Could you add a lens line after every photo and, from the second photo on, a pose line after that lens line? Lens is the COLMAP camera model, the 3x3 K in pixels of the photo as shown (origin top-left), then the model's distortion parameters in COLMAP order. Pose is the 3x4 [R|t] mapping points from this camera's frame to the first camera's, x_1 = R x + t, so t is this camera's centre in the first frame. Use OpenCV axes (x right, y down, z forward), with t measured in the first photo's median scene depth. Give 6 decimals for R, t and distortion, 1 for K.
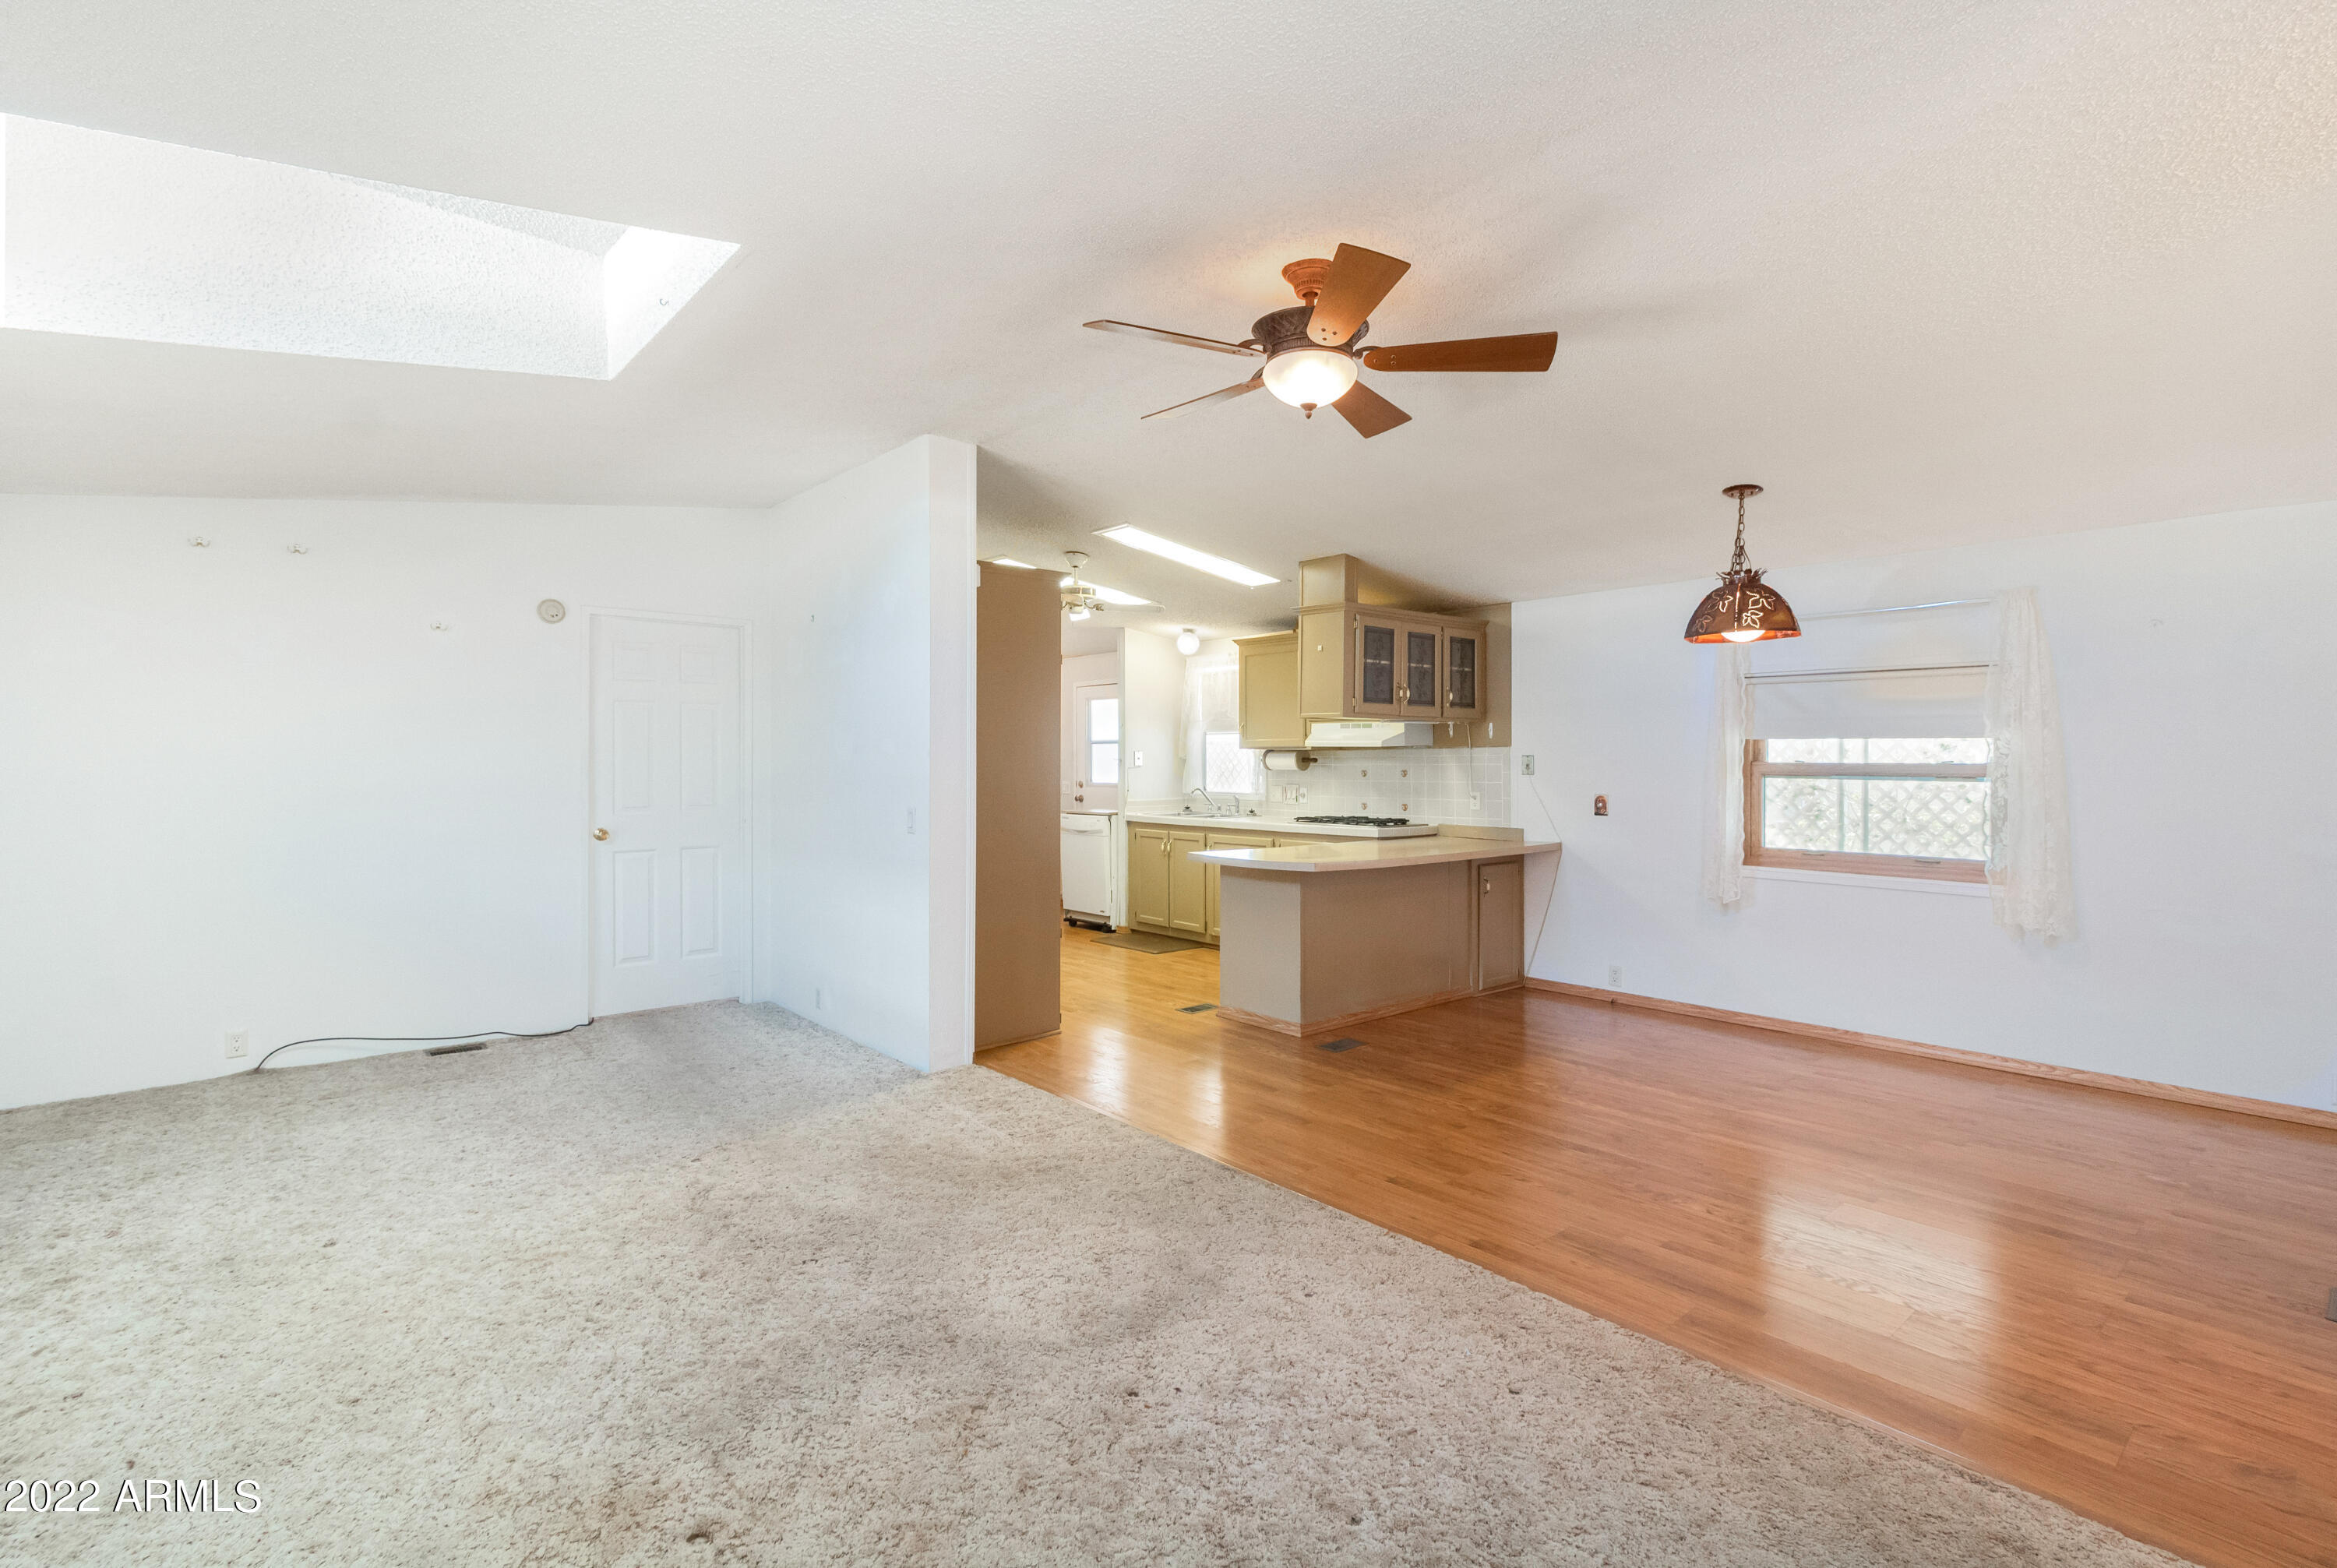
lens RADIAL K [[1415.4, 0, 1168.5], [0, 1415.4, 784.0], [0, 0, 1]] dist [0.002173, 0.000304]
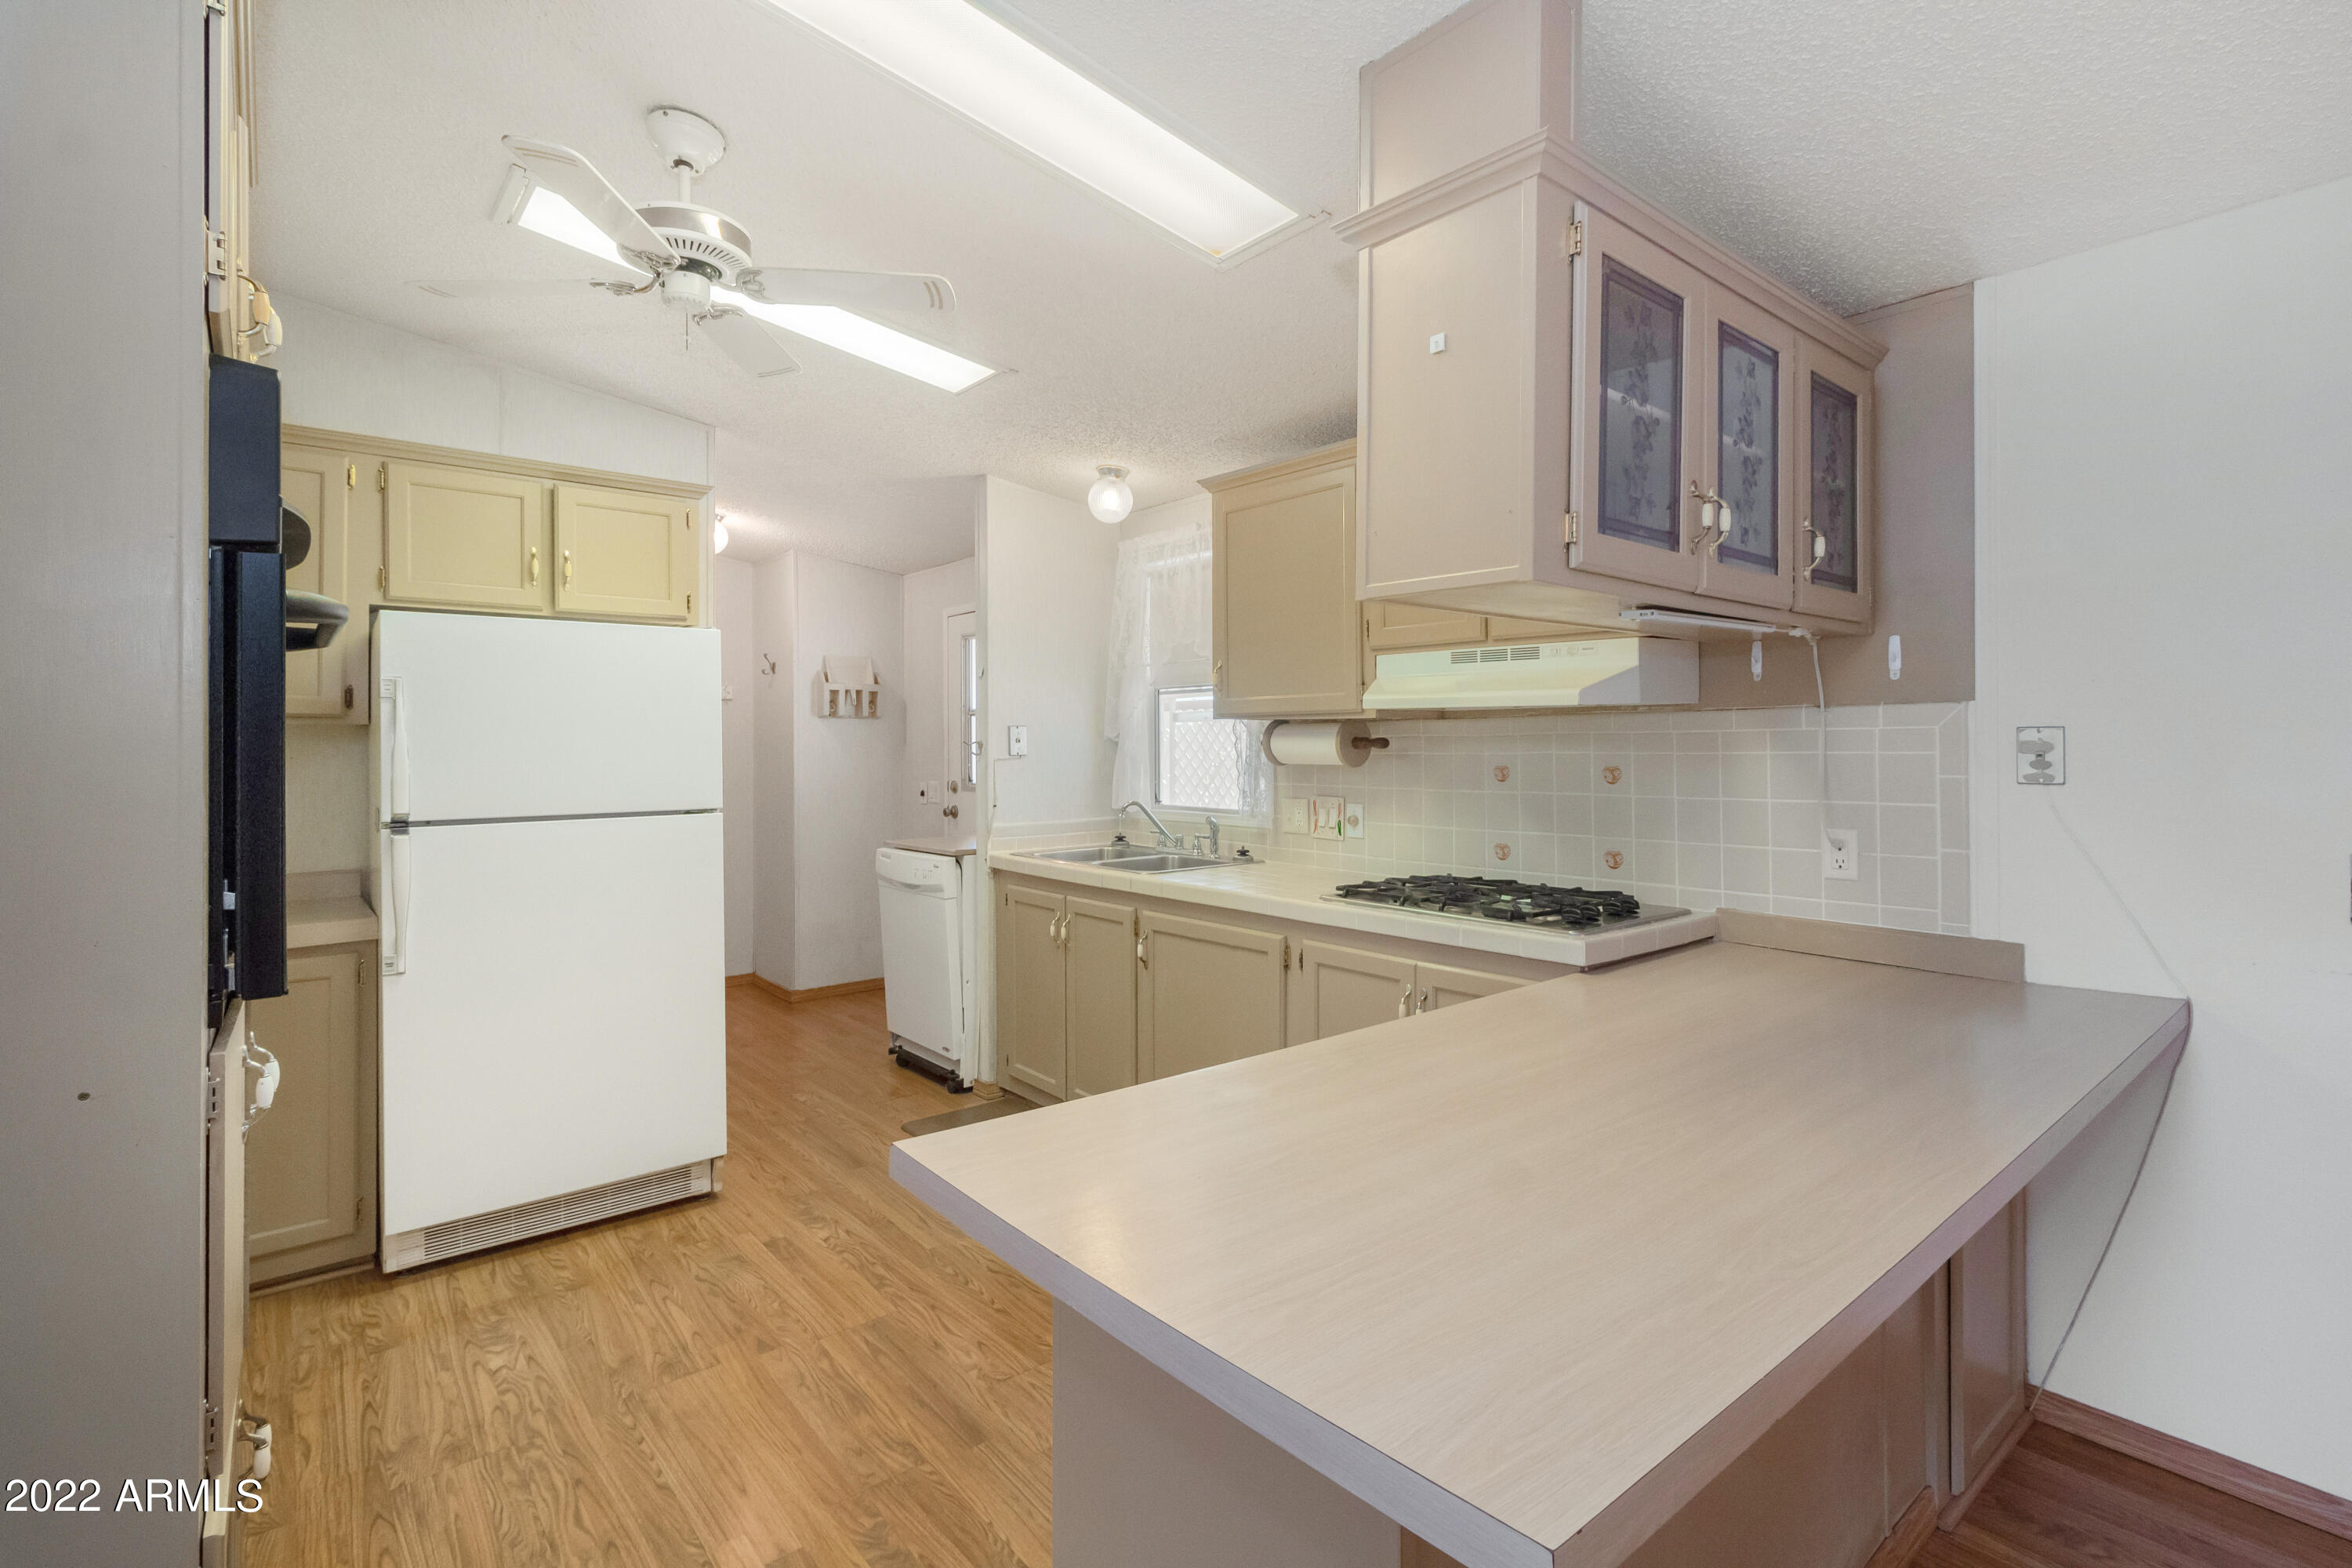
lens RADIAL K [[1075.7, 0, 1181.9], [0, 1075.7, 743.4], [0, 0, 1]] dist [-0.012810, -0.000233]
pose [[0.999298, -0.001397, -0.037431, 0.054196], [0.000670, 0.999811, -0.019414, -0.010300], [0.037451, 0.019375, 0.999111, 0.667676]]
